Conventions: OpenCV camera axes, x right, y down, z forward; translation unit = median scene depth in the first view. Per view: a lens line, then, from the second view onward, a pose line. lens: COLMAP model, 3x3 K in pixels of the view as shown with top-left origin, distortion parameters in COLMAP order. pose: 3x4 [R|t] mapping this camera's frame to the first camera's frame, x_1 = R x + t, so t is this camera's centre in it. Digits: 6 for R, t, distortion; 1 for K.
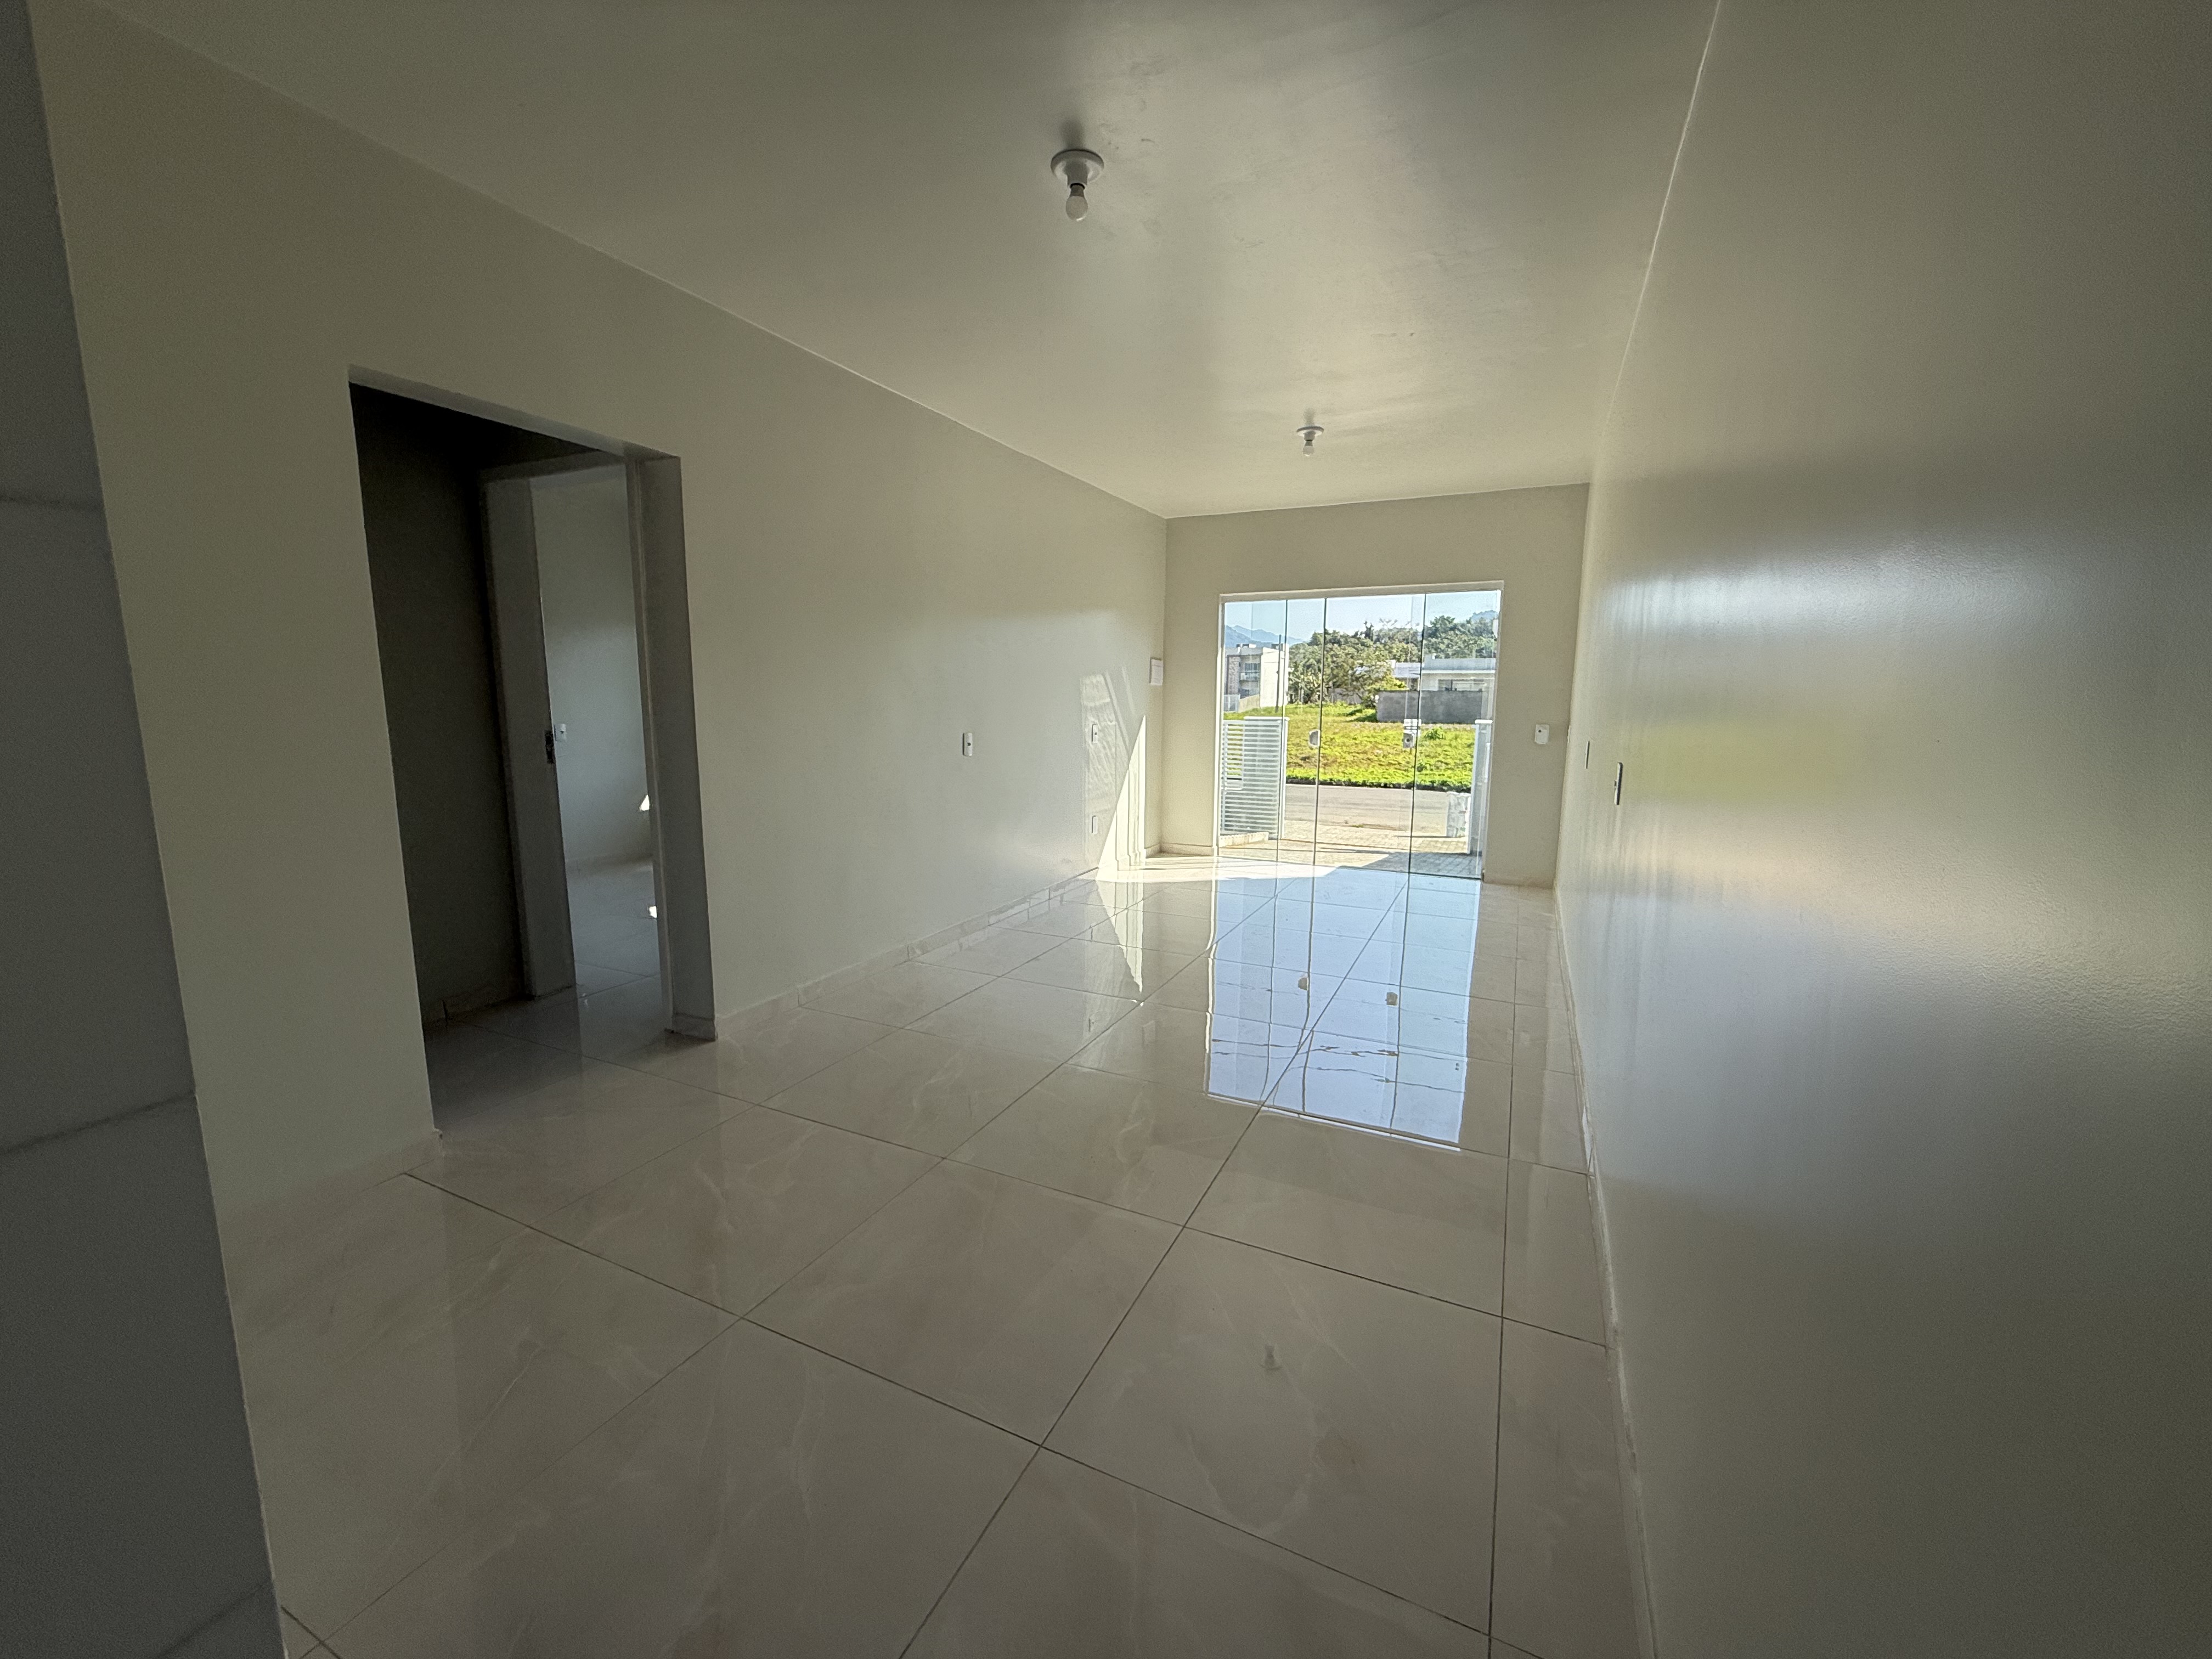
lens RADIAL K [[881.2, 0, 1106.0], [0, 881.2, 829.5], [0, 0, 1]] dist [-0.001587, 0.000128]
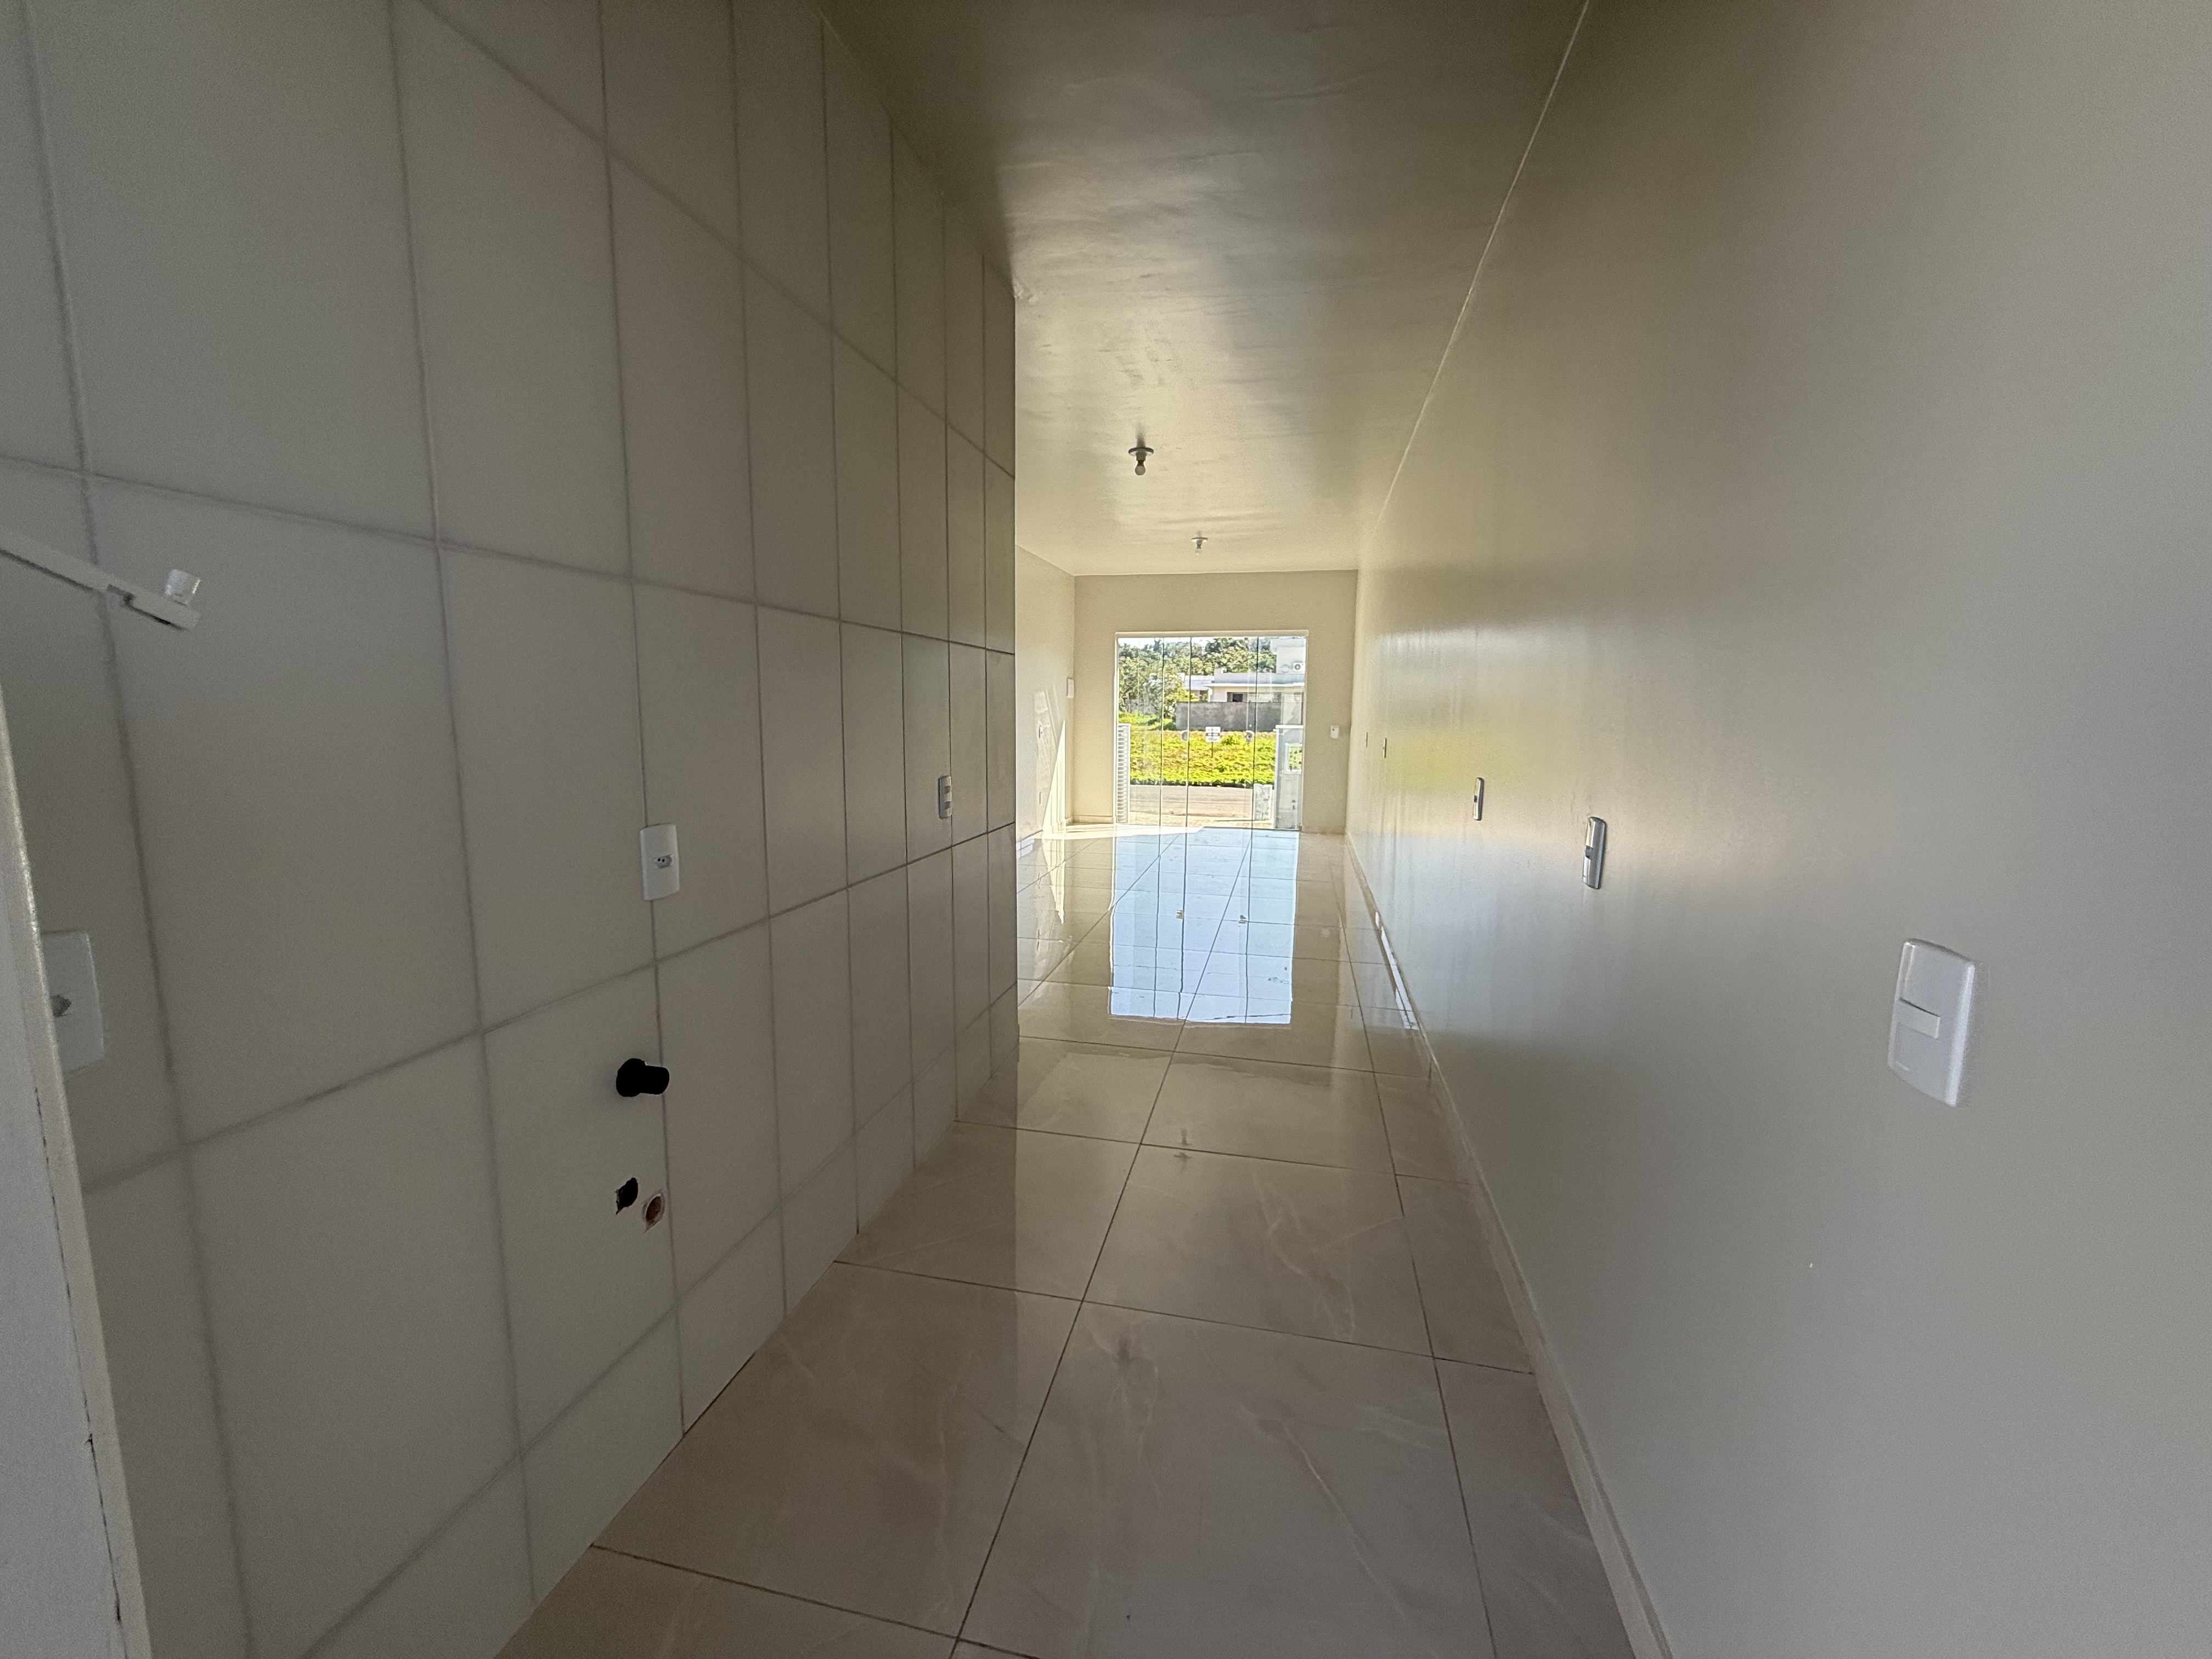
lens RADIAL K [[881.2, 0, 1106.0], [0, 881.2, 829.5], [0, 0, 1]] dist [-0.001587, 0.000128]
pose [[0.973787, -0.028816, 0.225629, -0.048410], [0.031347, 0.999479, -0.007640, 0.012139], [-0.225291, 0.014513, 0.974183, -0.079549]]
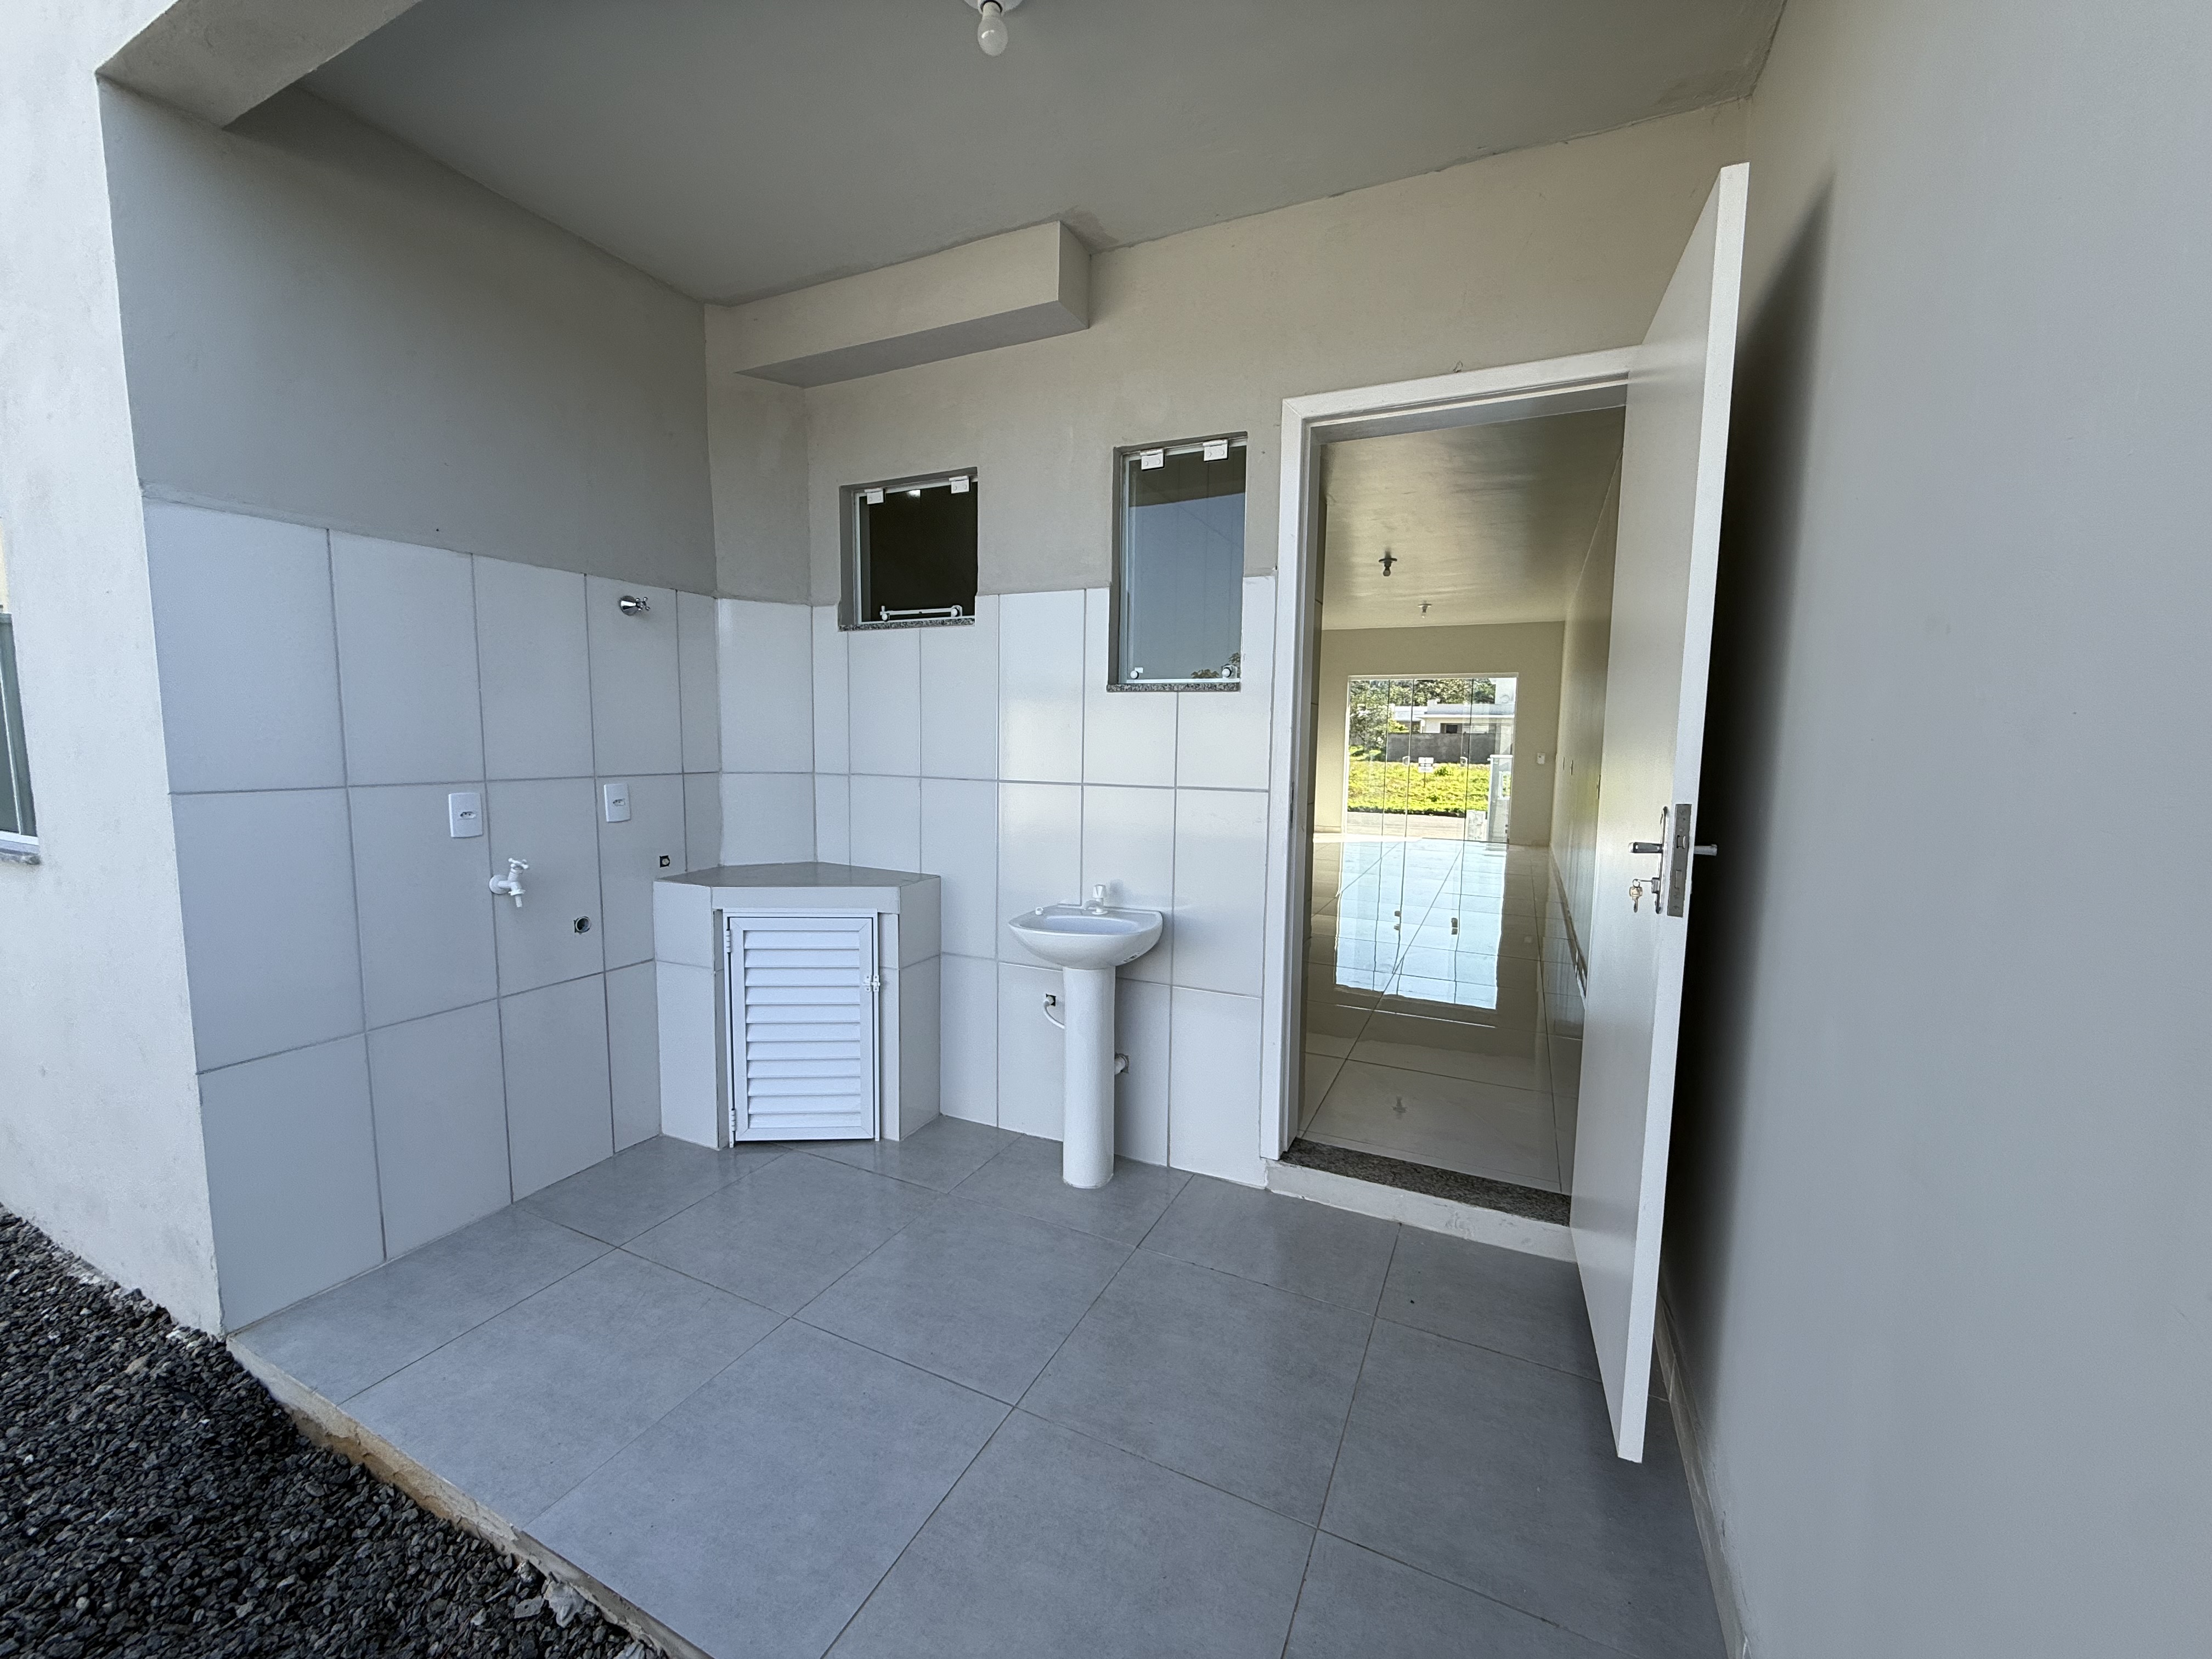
lens RADIAL K [[881.2, 0, 1106.0], [0, 881.2, 829.5], [0, 0, 1]] dist [-0.001587, 0.000128]
pose [[0.999969, 0.006000, 0.005038, -0.079541], [-0.005768, 0.998979, -0.044818, 0.024402], [-0.005302, 0.044787, 0.998982, -0.155536]]
